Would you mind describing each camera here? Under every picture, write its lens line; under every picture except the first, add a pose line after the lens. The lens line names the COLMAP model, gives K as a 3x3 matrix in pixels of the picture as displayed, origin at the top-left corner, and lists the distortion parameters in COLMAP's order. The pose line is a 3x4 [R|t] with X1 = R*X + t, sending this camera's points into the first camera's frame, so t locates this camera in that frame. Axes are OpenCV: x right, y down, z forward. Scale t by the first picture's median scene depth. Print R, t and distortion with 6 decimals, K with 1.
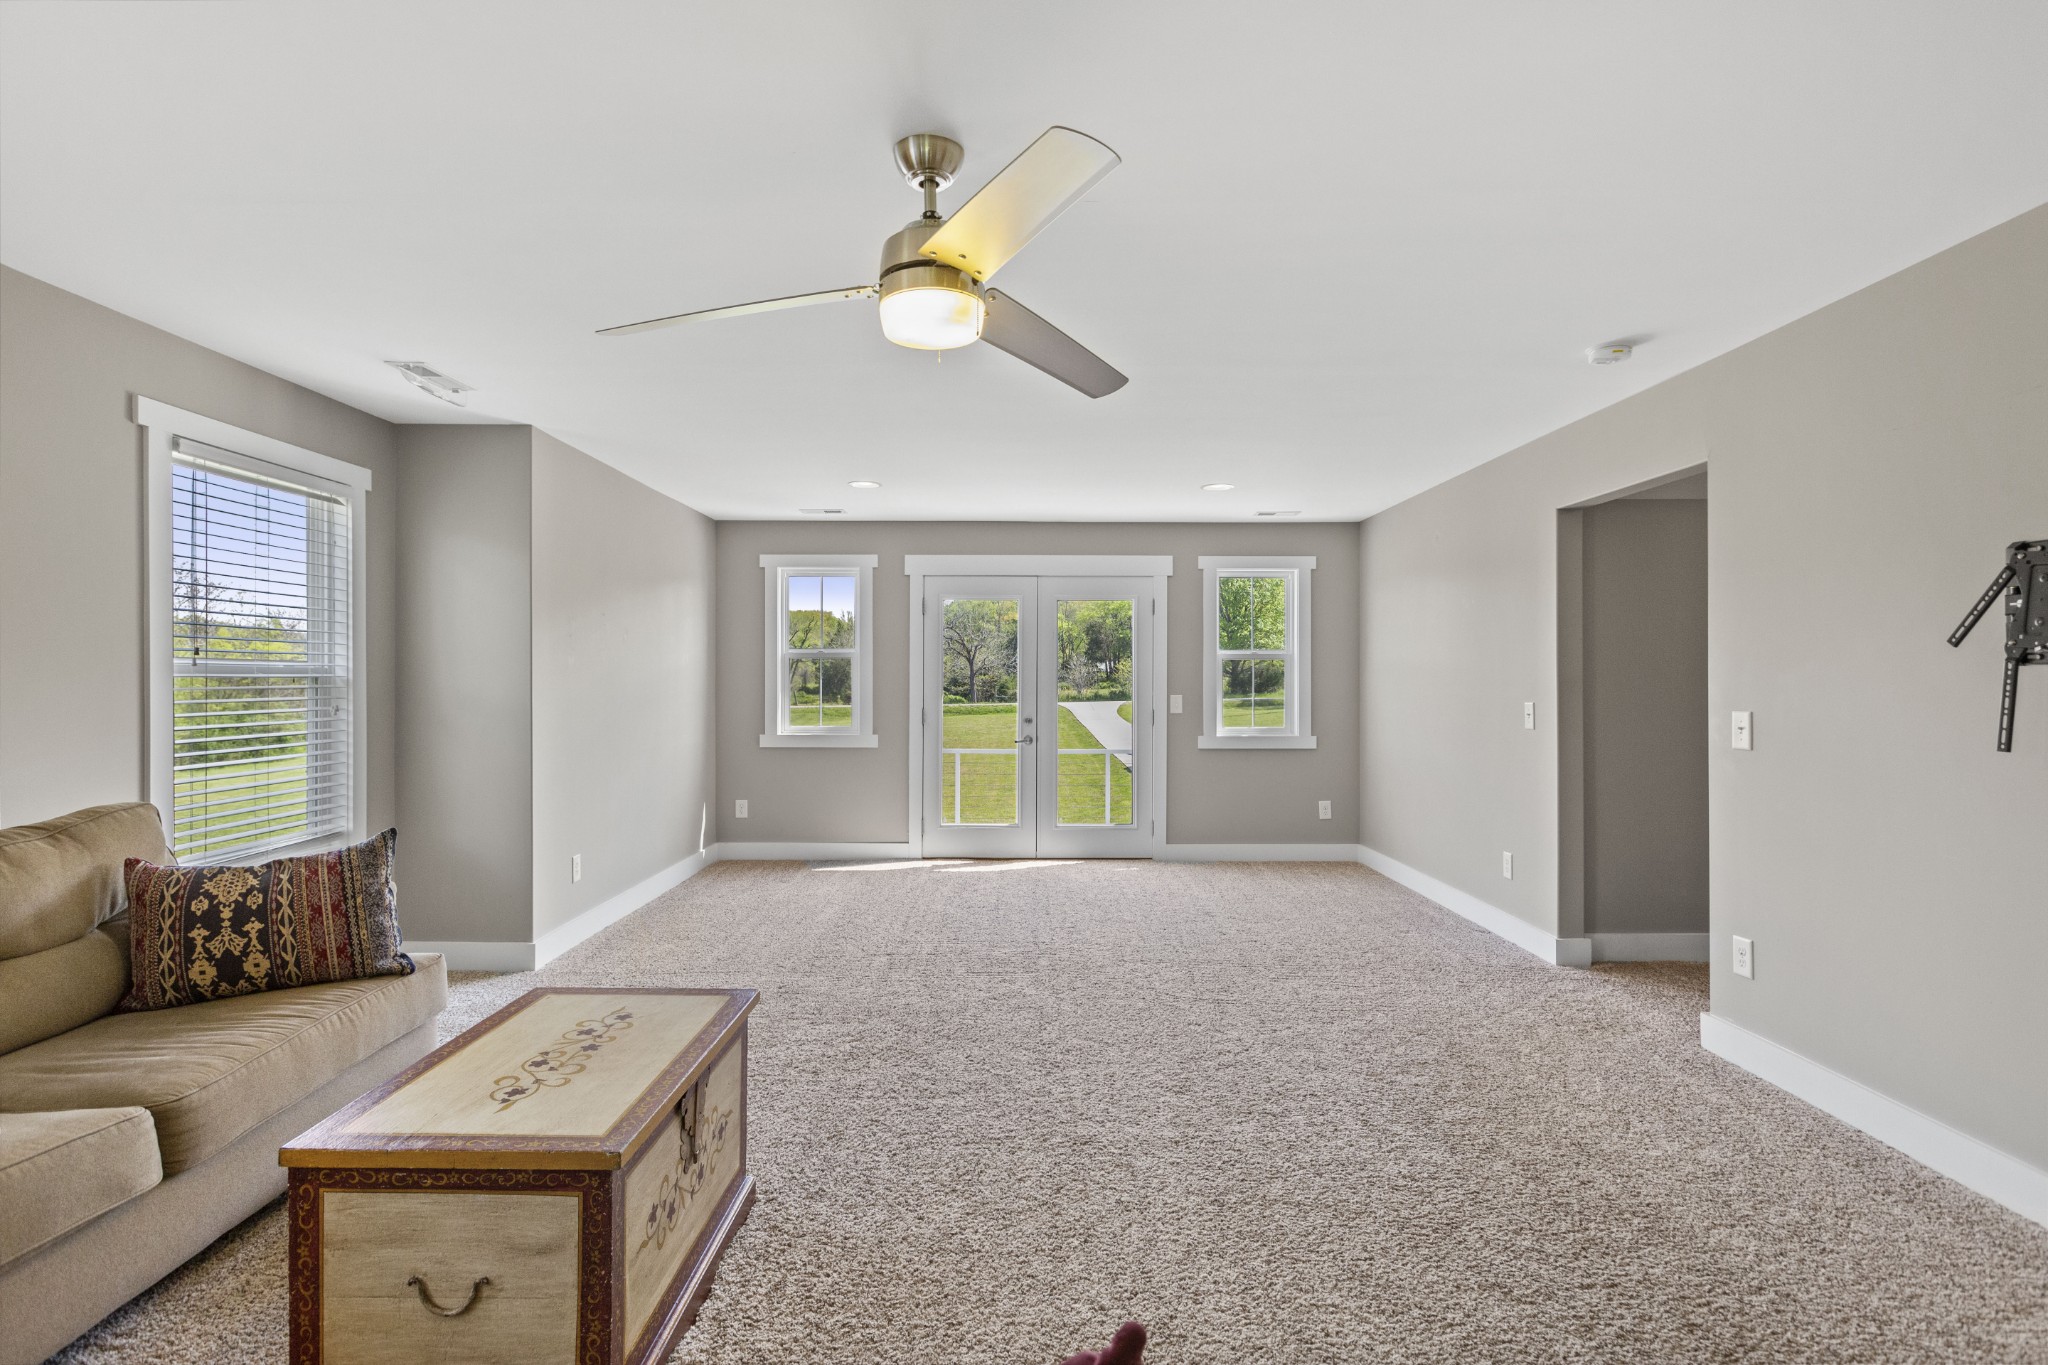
lens RADIAL K [[1015.4, 0, 1024.0], [0, 1015.4, 682.5], [0, 0, 1]] dist [0.000743, -0.000231]
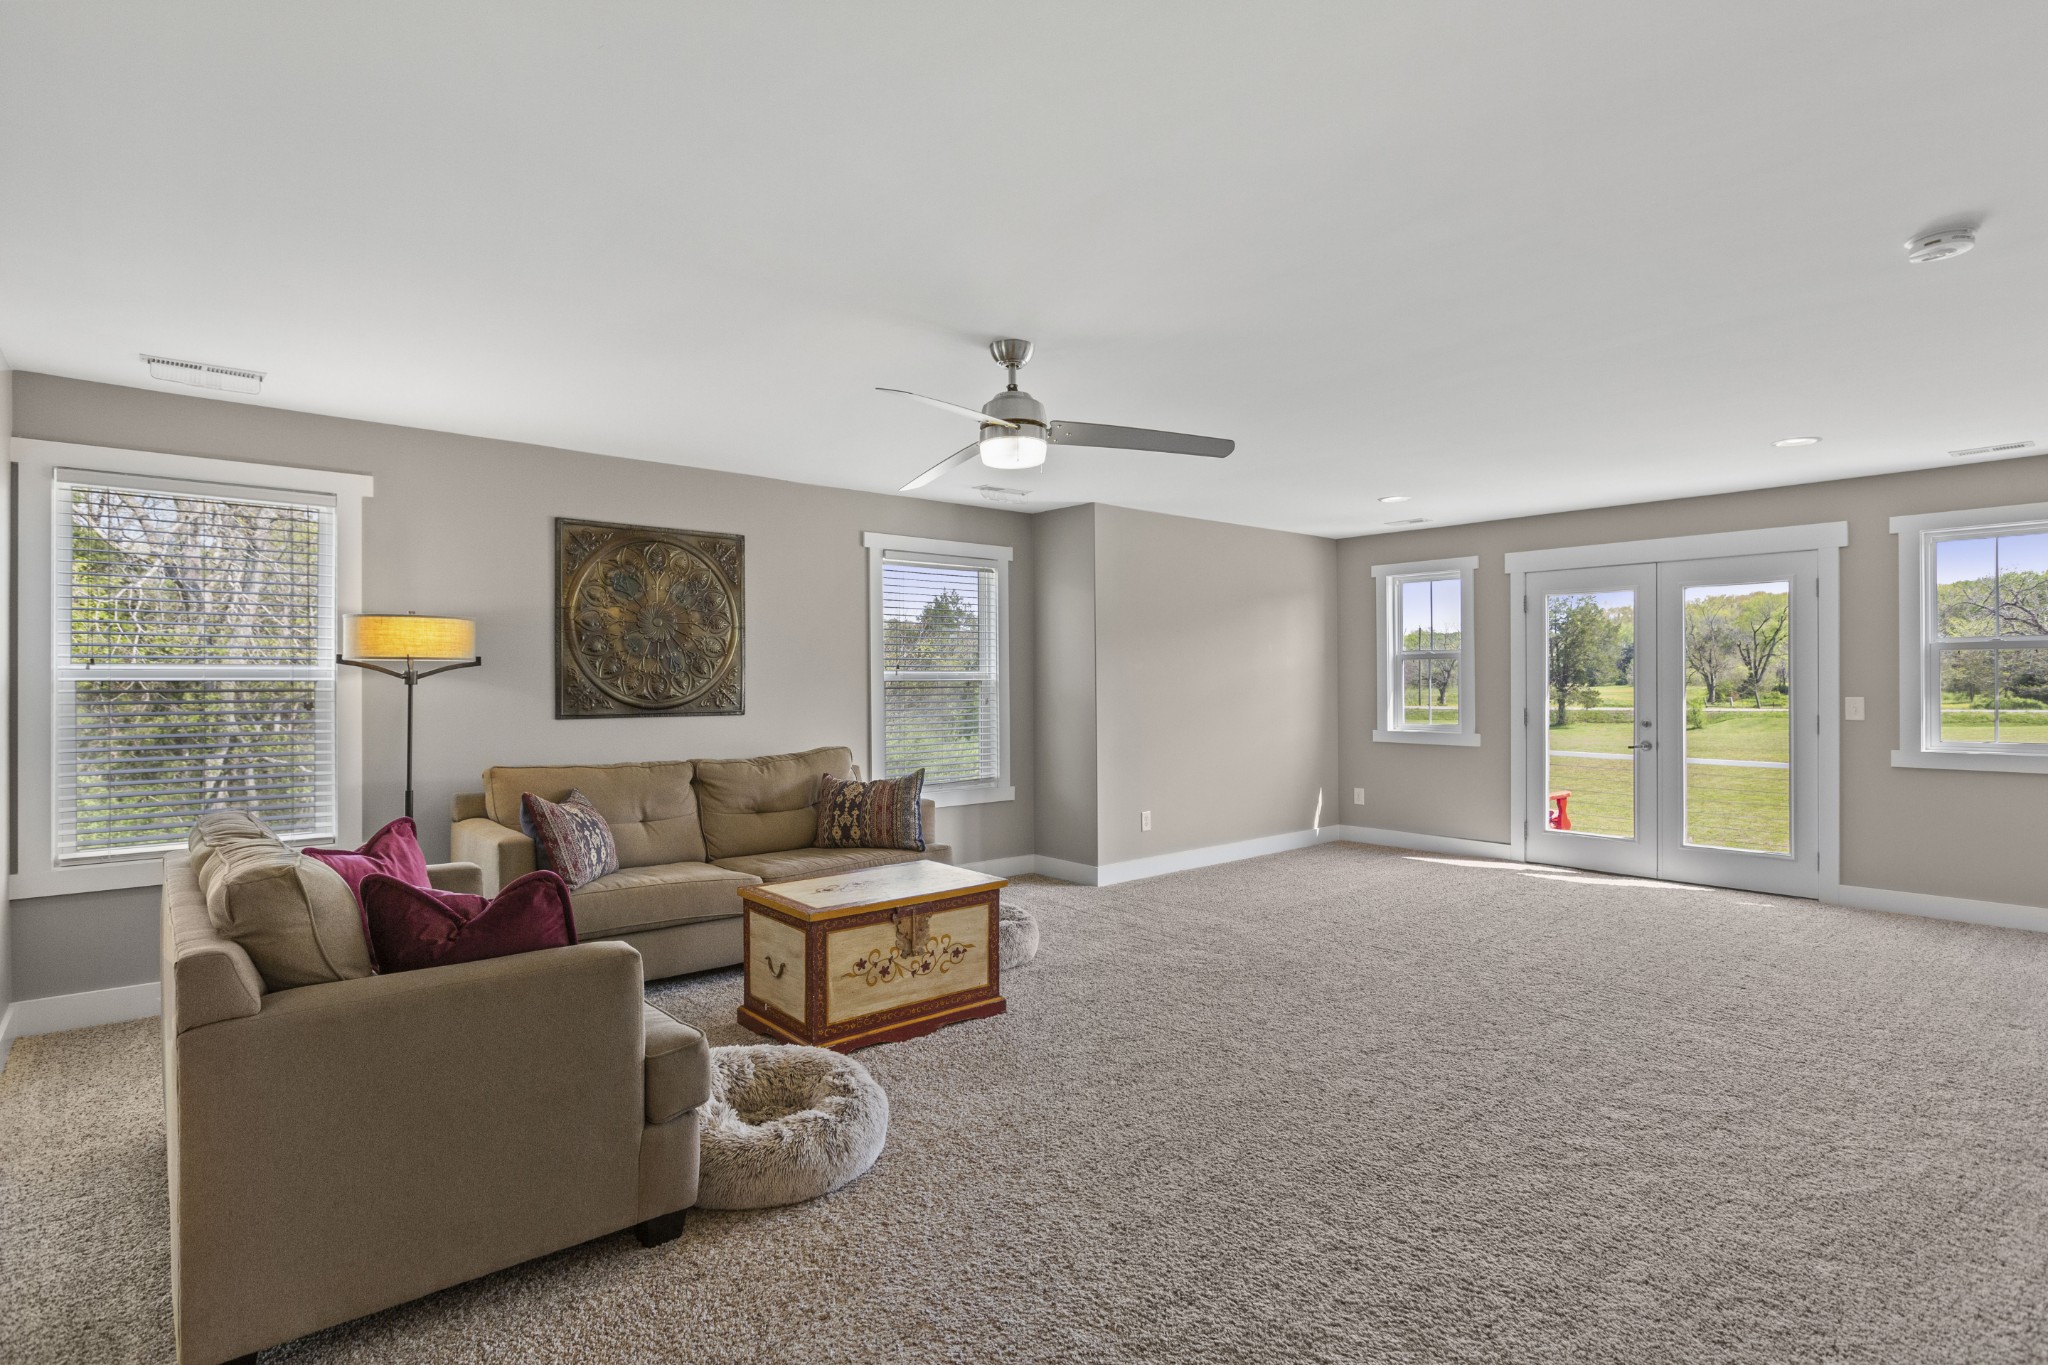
lens RADIAL K [[1015.4, 0, 1024.0], [0, 1015.4, 682.5], [0, 0, 1]] dist [0.000743, -0.000231]
pose [[0.654255, -0.002877, -0.756268, 0.492211], [0.003588, 0.999993, -0.000700, -0.001022], [0.756265, -0.002256, 0.654261, -0.005213]]
